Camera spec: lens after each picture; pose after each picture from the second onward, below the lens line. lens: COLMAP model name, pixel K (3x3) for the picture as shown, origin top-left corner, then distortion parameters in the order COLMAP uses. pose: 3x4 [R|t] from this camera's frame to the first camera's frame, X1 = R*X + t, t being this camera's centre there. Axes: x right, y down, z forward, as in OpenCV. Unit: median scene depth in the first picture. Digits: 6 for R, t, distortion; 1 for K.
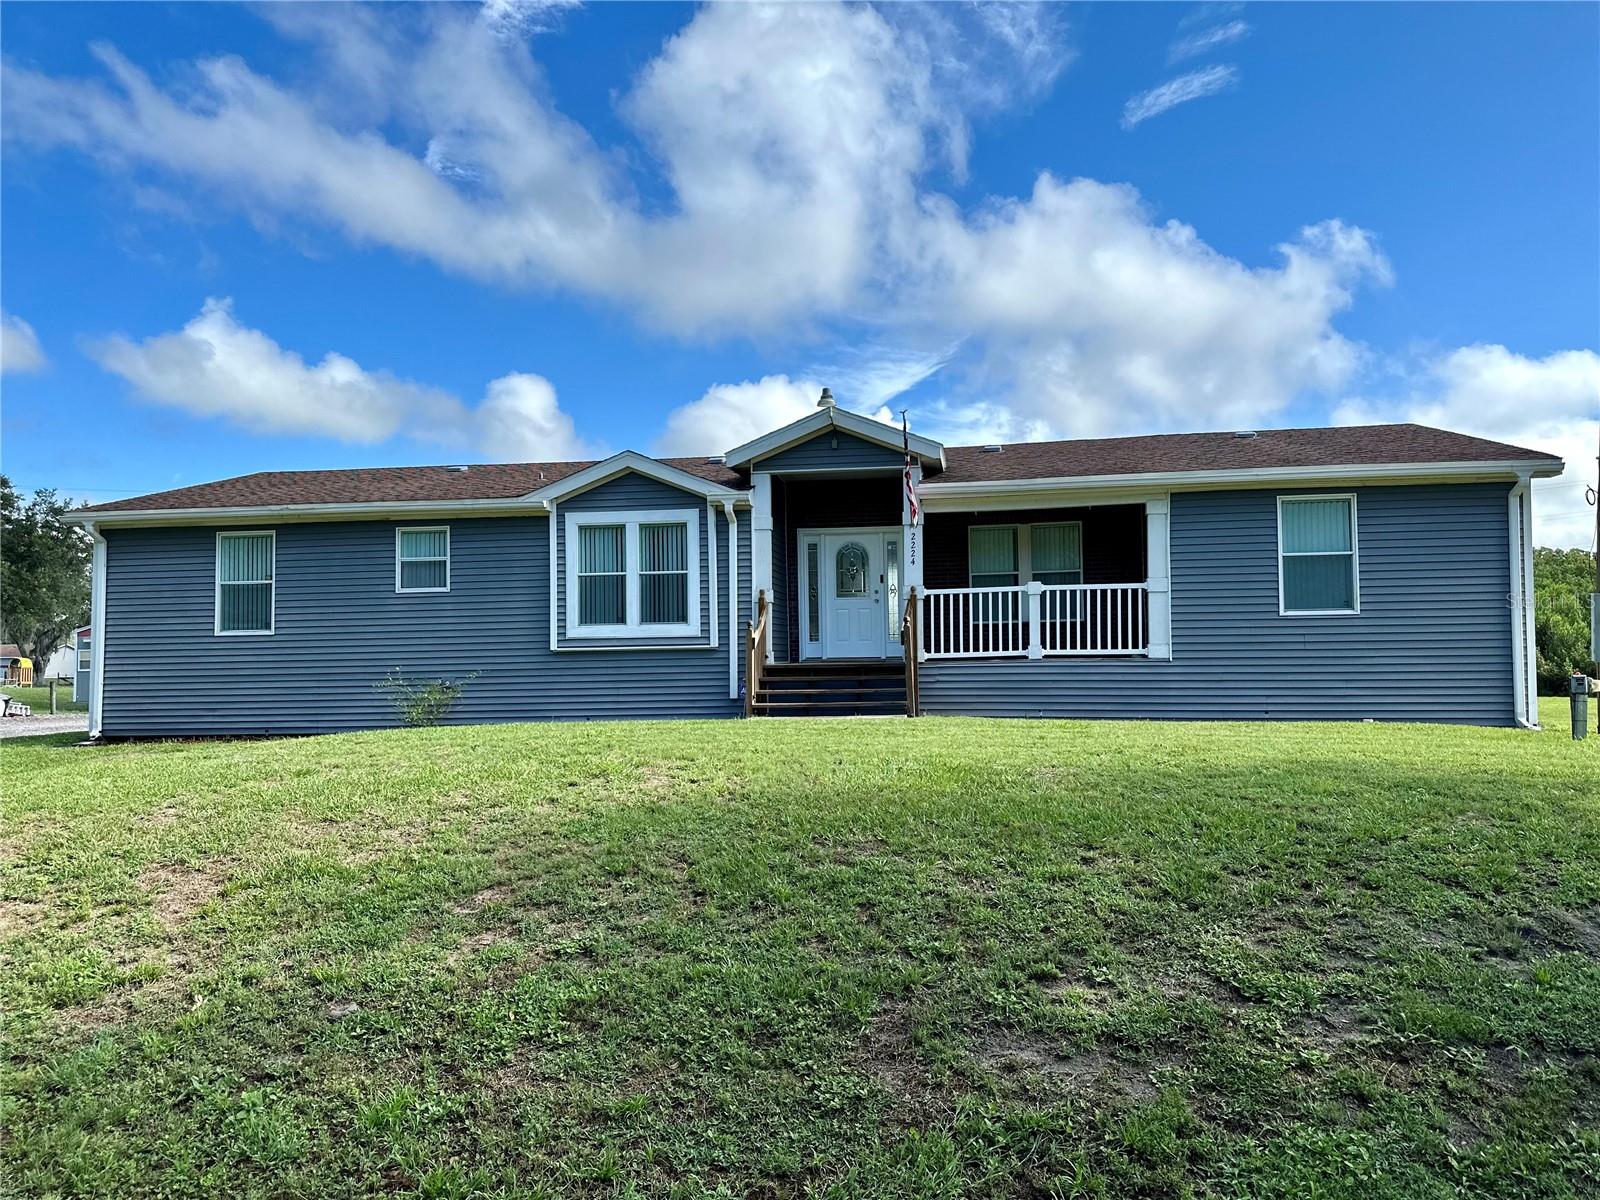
lens RADIAL K [[1092.9, 0, 812.2], [0, 1092.9, 616.6], [0, 0, 1]] dist [0.069279, -0.052821]
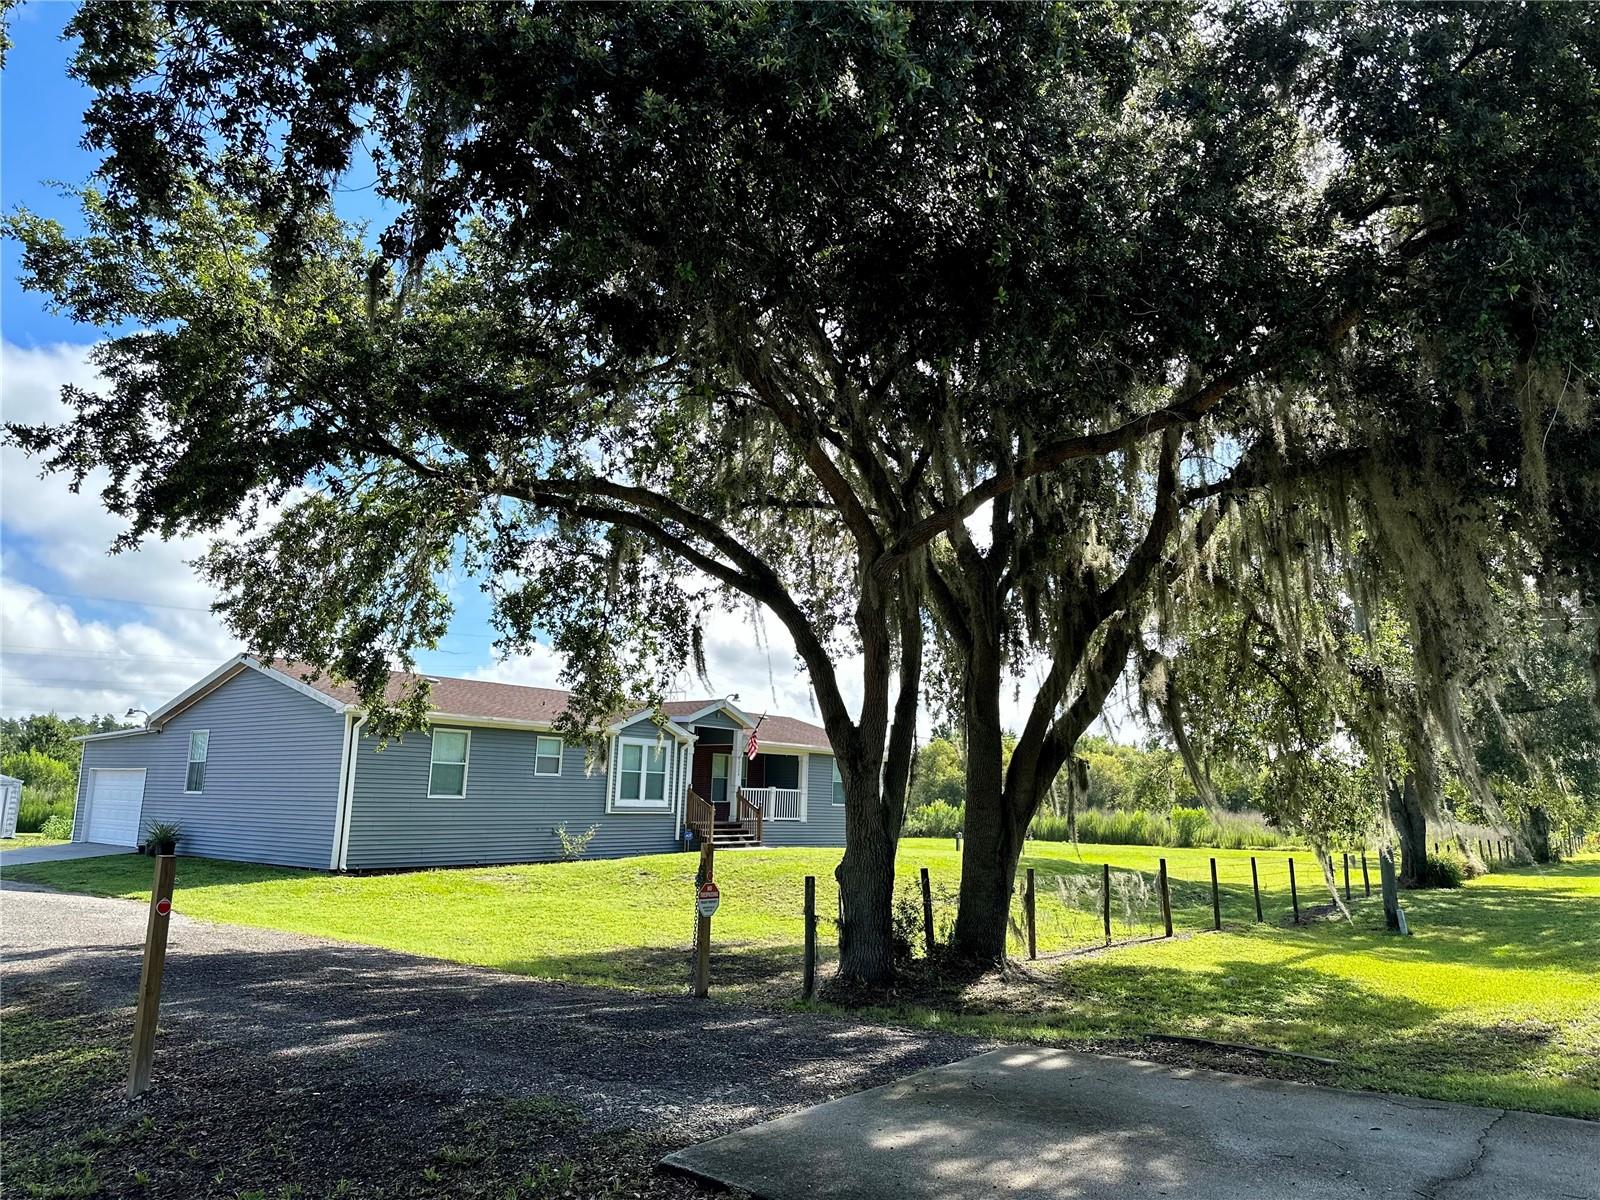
lens RADIAL K [[1092.9, 0, 800.7], [0, 1092.9, 594.1], [0, 0, 1]] dist [0.069279, -0.052821]
pose [[0.503480, 0.187637, 0.843386, -1.724633], [-0.065887, 0.981629, -0.179060, -0.020944], [-0.861491, 0.034585, 0.506593, -0.206360]]
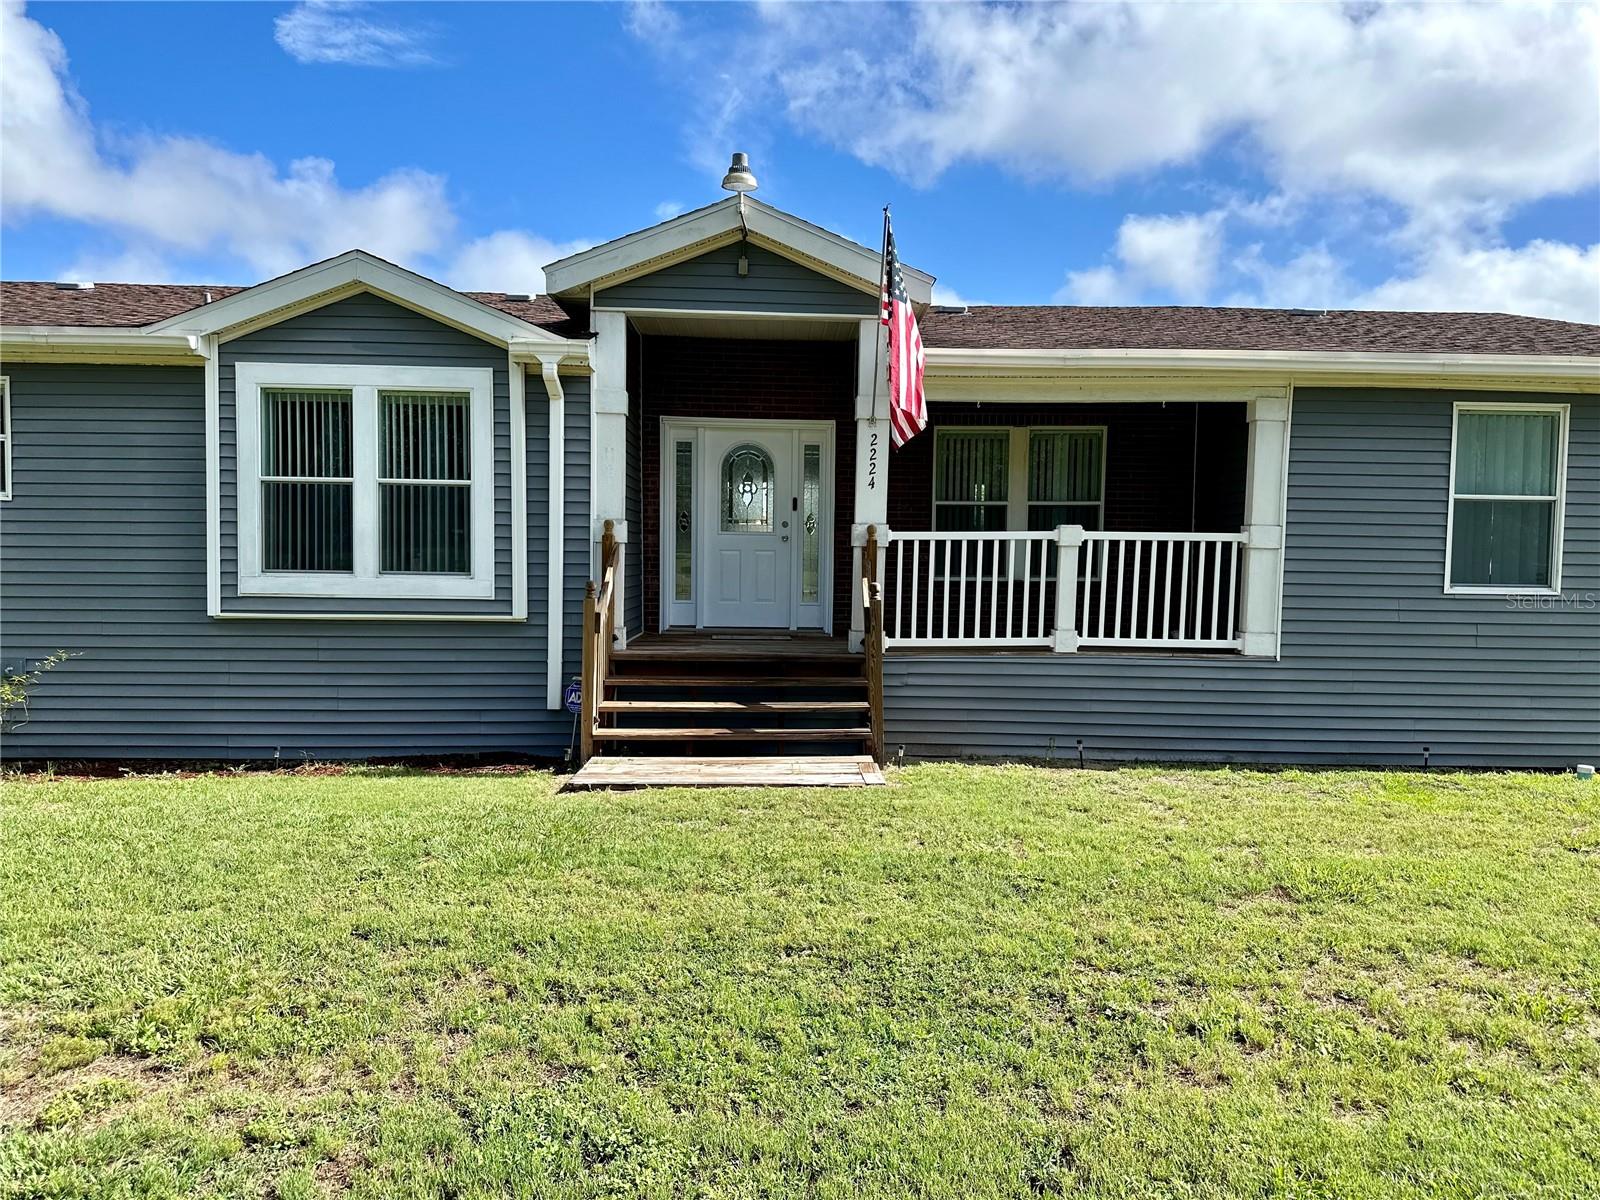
lens RADIAL K [[1092.9, 0, 812.2], [0, 1092.9, 608.2], [0, 0, 1]] dist [0.069279, -0.052821]
pose [[0.982065, 0.018444, 0.187640, -0.047817], [-0.035005, 0.995738, 0.085331, -0.031841], [-0.185266, -0.090369, 0.978524, 0.418371]]
